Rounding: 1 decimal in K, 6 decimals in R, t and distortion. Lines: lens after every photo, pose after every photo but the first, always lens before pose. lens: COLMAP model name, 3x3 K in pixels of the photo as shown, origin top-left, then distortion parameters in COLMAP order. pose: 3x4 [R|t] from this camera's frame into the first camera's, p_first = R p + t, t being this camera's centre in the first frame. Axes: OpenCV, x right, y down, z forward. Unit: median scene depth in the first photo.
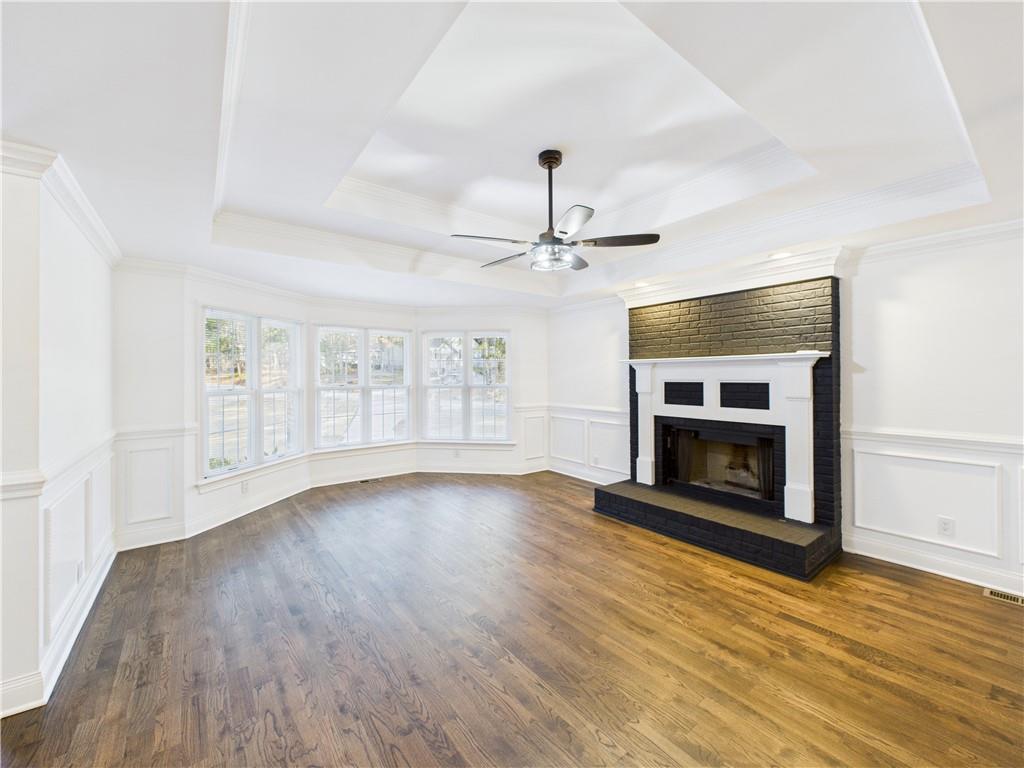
lens RADIAL K [[413.6, 0, 511.3], [0, 413.6, 377.5], [0, 0, 1]] dist [0.002693, 0.000294]
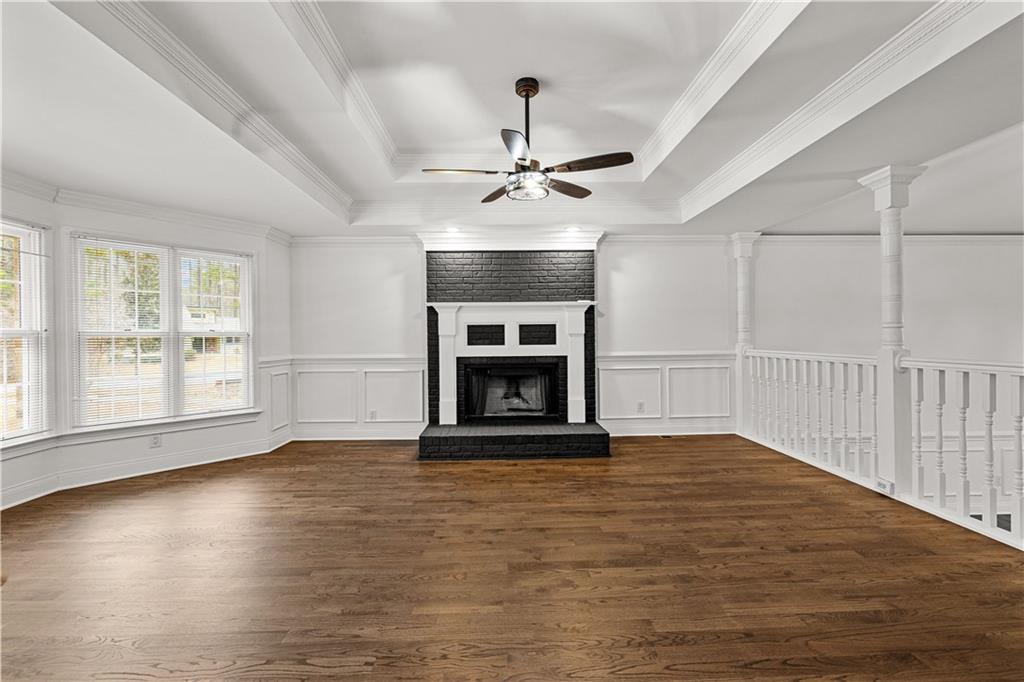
lens RADIAL K [[434.9, 0, 504.7], [0, 434.9, 342.8], [0, 0, 1]] dist [0.004142, 0.001639]
pose [[0.584821, -0.013069, 0.811057, -0.570005], [0.009625, 0.999912, 0.009171, 0.055801], [-0.811105, 0.002443, 0.584896, 0.310243]]
